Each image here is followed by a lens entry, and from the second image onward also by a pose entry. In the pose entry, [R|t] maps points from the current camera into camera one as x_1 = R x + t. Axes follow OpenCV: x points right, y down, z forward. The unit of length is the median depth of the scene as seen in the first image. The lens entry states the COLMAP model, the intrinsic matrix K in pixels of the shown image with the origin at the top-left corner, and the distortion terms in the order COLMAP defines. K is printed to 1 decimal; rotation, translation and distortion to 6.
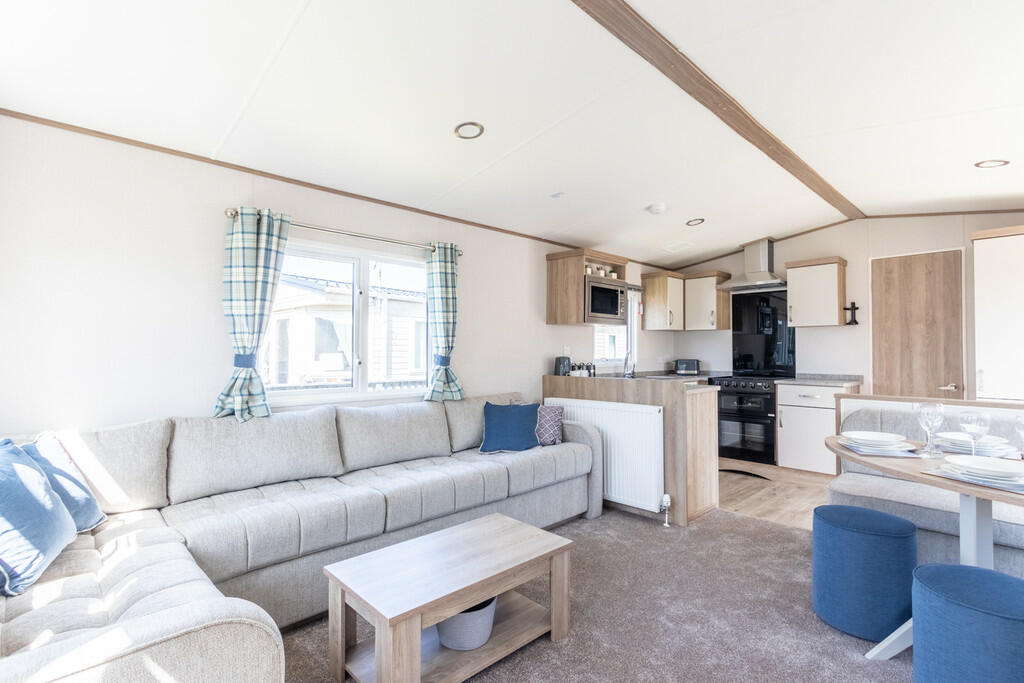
lens RADIAL K [[476.6, 0, 487.2], [0, 476.6, 339.4], [0, 0, 1]] dist [-0.000328, -0.000008]
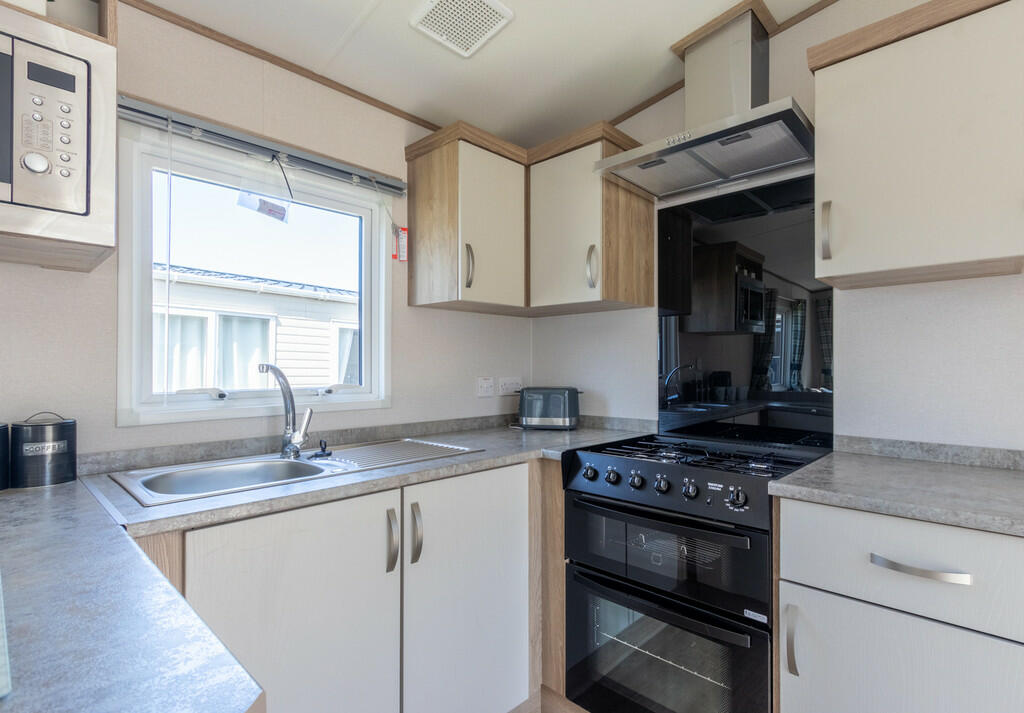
lens RADIAL K [[505.1, 0, 512.0], [0, 505.1, 356.5], [0, 0, 1]] dist [0.001080, 0.000147]
pose [[0.997626, -0.000582, 0.068858, 0.377341], [-0.000186, 0.999938, 0.011145, 0.013572], [-0.068860, -0.011131, 0.997564, 0.624448]]
